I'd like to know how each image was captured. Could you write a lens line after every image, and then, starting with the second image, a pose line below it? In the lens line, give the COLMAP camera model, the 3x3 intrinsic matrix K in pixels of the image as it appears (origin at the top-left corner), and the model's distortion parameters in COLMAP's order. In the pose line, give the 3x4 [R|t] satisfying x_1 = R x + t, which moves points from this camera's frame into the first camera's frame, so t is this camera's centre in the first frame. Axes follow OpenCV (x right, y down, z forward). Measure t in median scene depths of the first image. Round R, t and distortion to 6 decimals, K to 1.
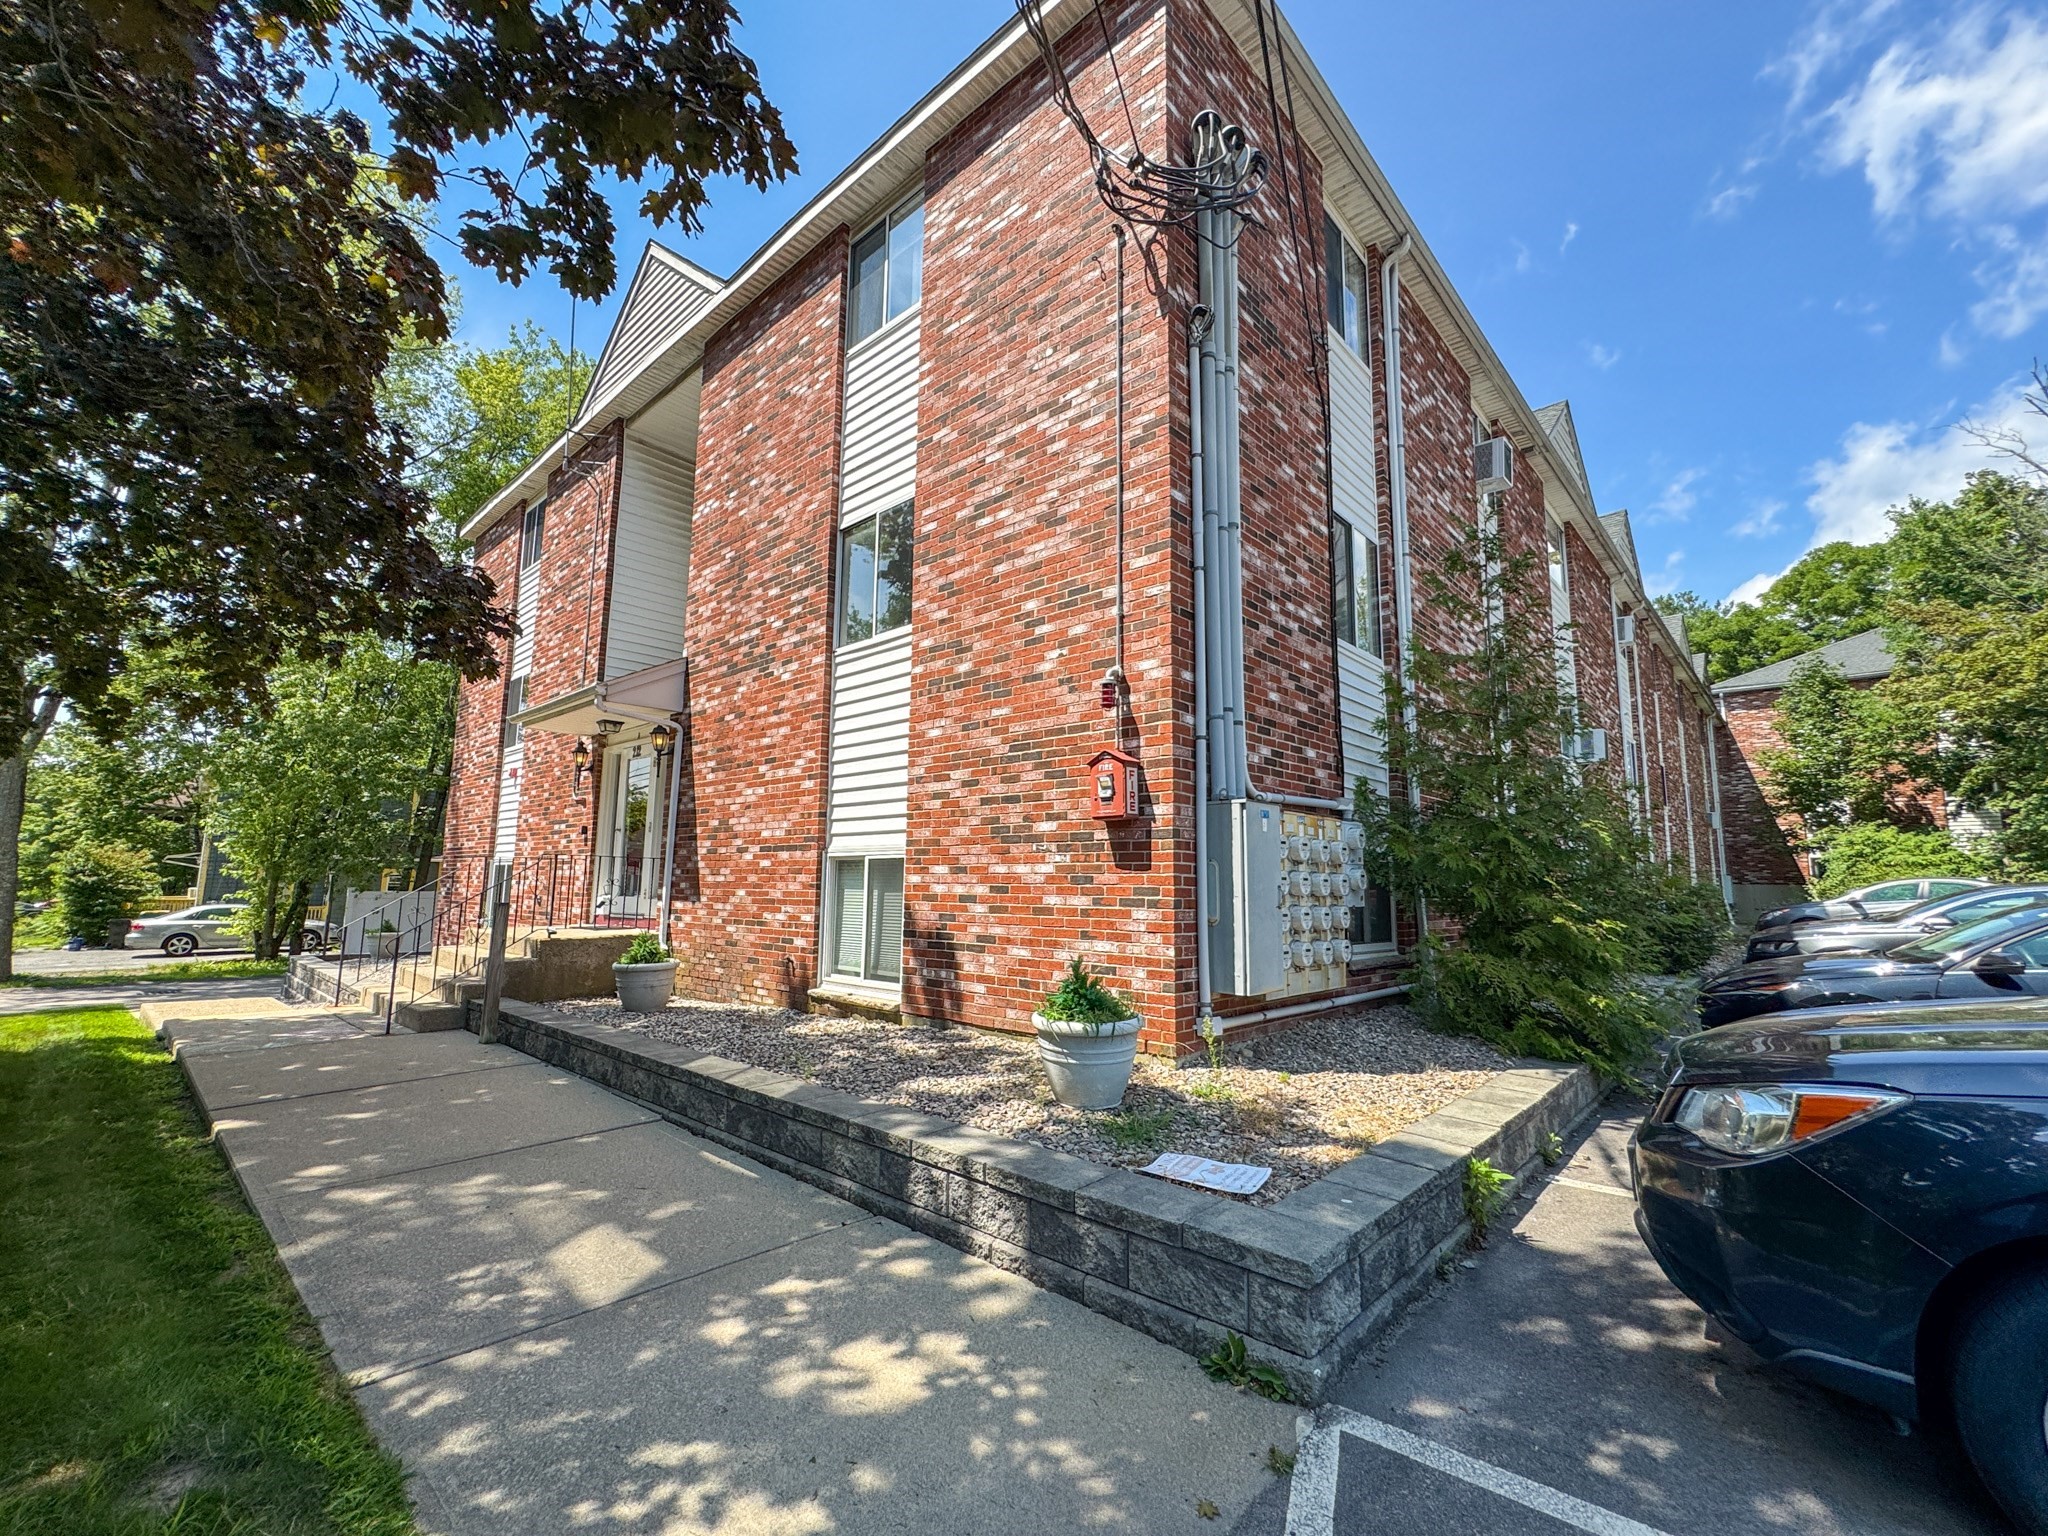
lens RADIAL K [[857.6, 0, 1020.9], [0, 857.6, 770.4], [0, 0, 1]] dist [-0.000201, 0.000301]
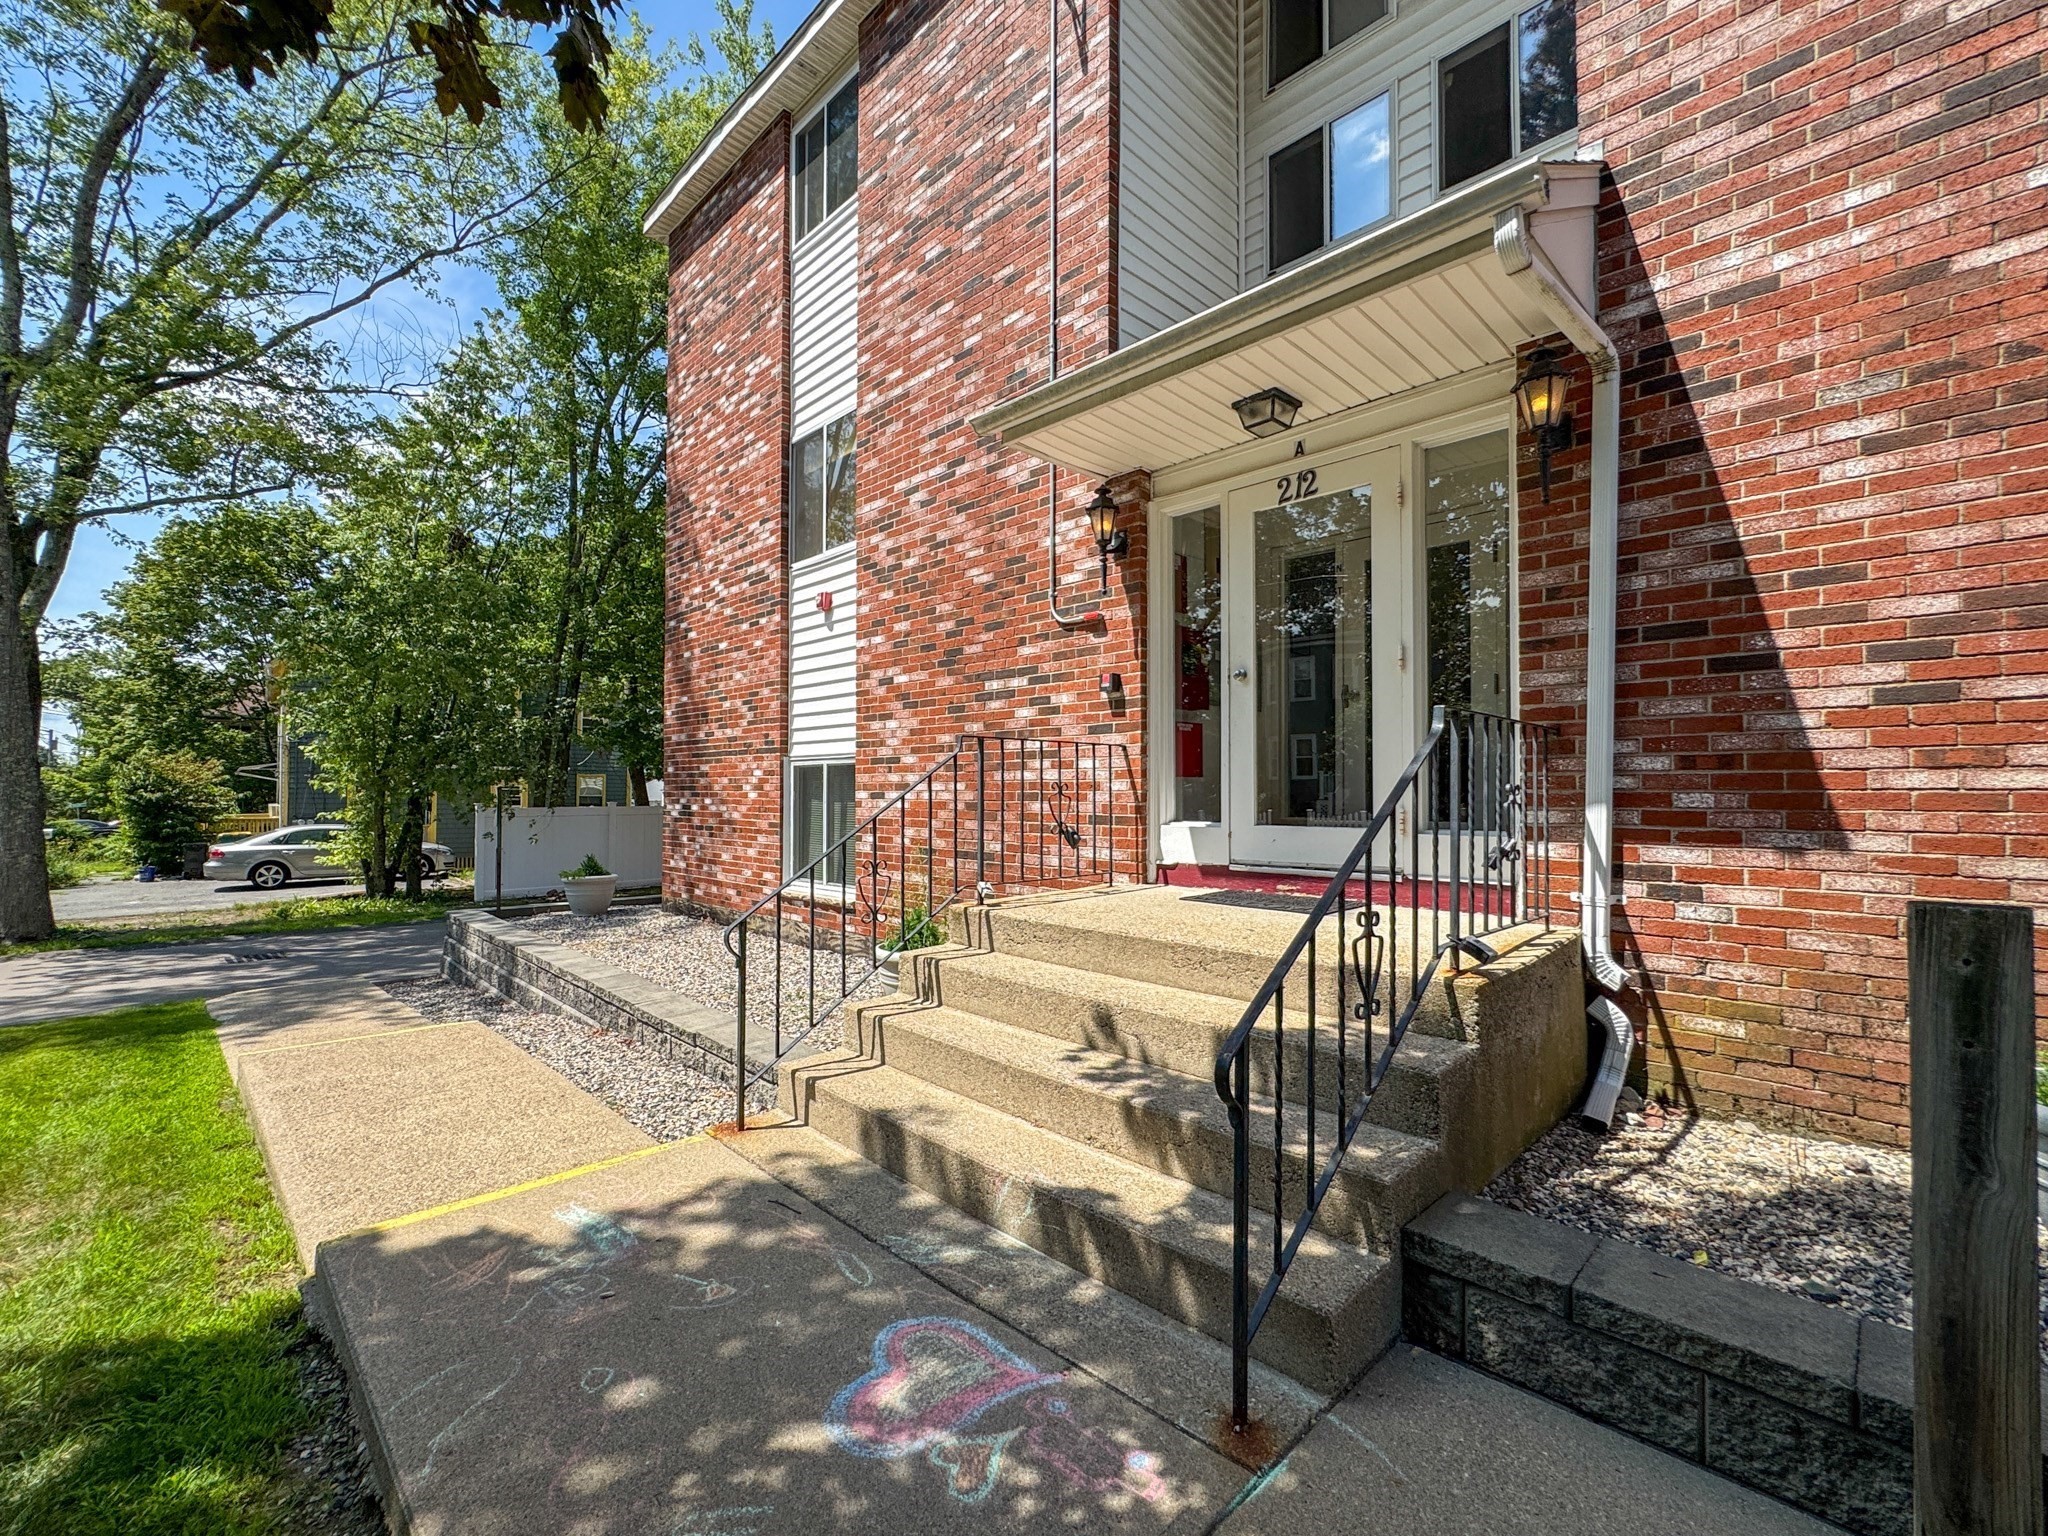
lens RADIAL K [[855.5, 0, 1030.8], [0, 855.5, 777.8], [0, 0, 1]] dist [-0.001513, 0.000405]
pose [[0.999383, -0.012385, -0.032869, -0.404952], [0.016209, 0.992791, 0.118758, 0.048870], [0.031161, -0.119218, 0.992379, 0.400792]]
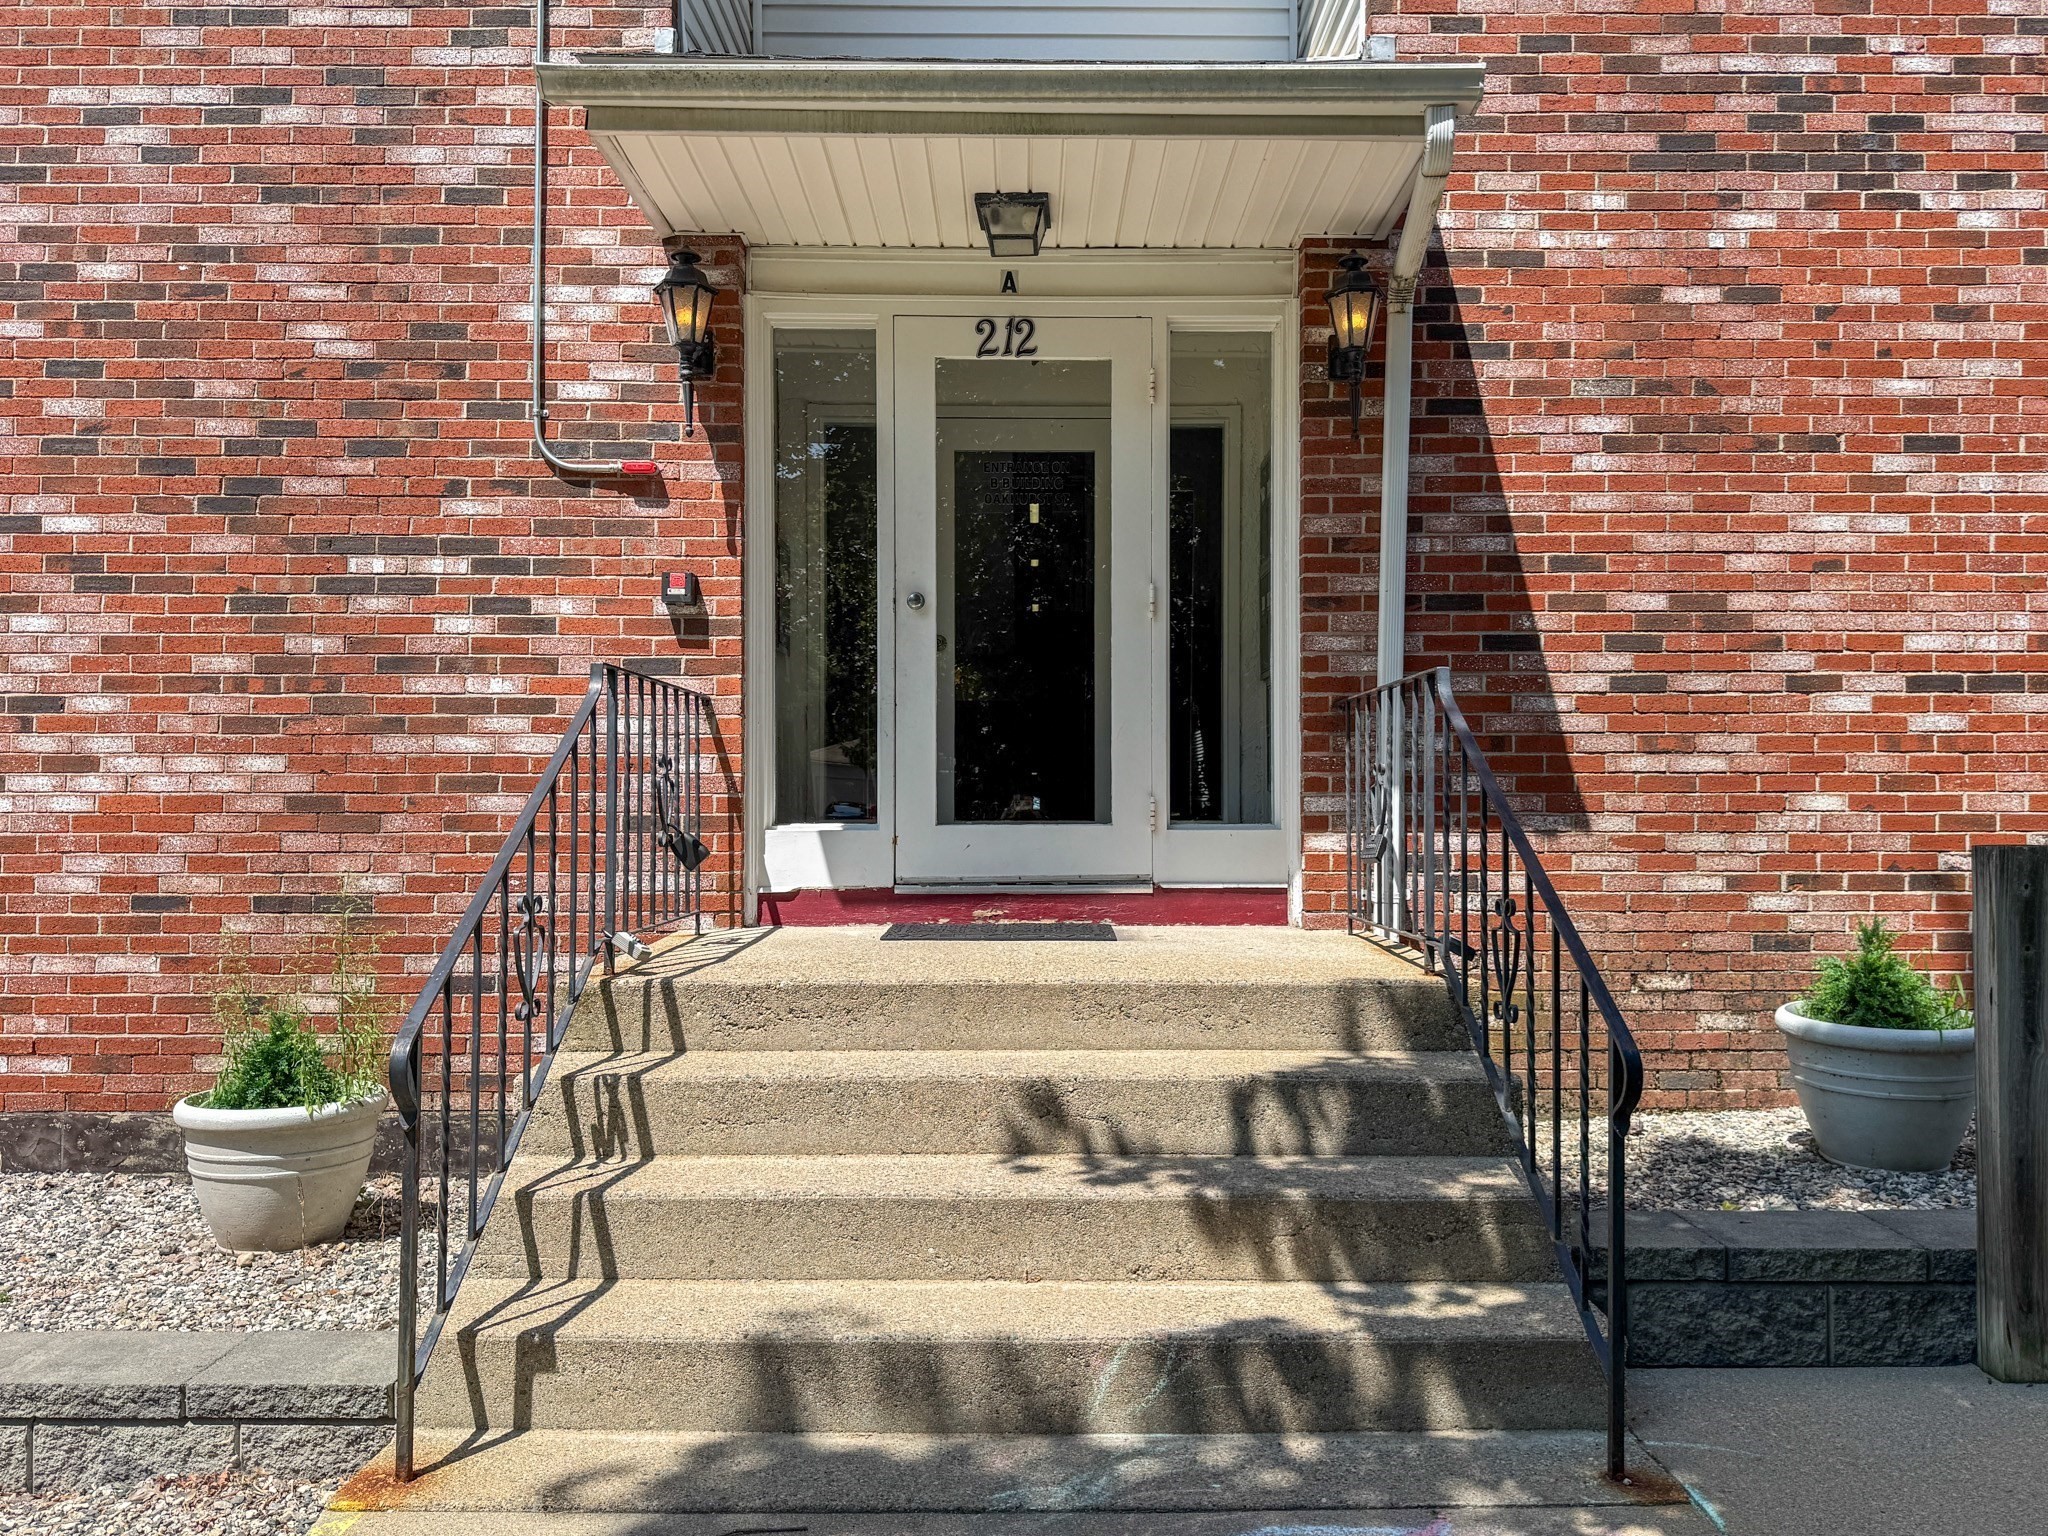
lens RADIAL K [[1455.7, 0, 1024.0], [0, 1455.7, 768.0], [0, 0, 1]] dist [0.079485, -0.105828]
pose [[0.731503, 0.003113, 0.681831, -0.560548], [-0.083289, 0.992909, 0.084823, 0.058487], [-0.676732, -0.118837, 0.726575, 0.439052]]
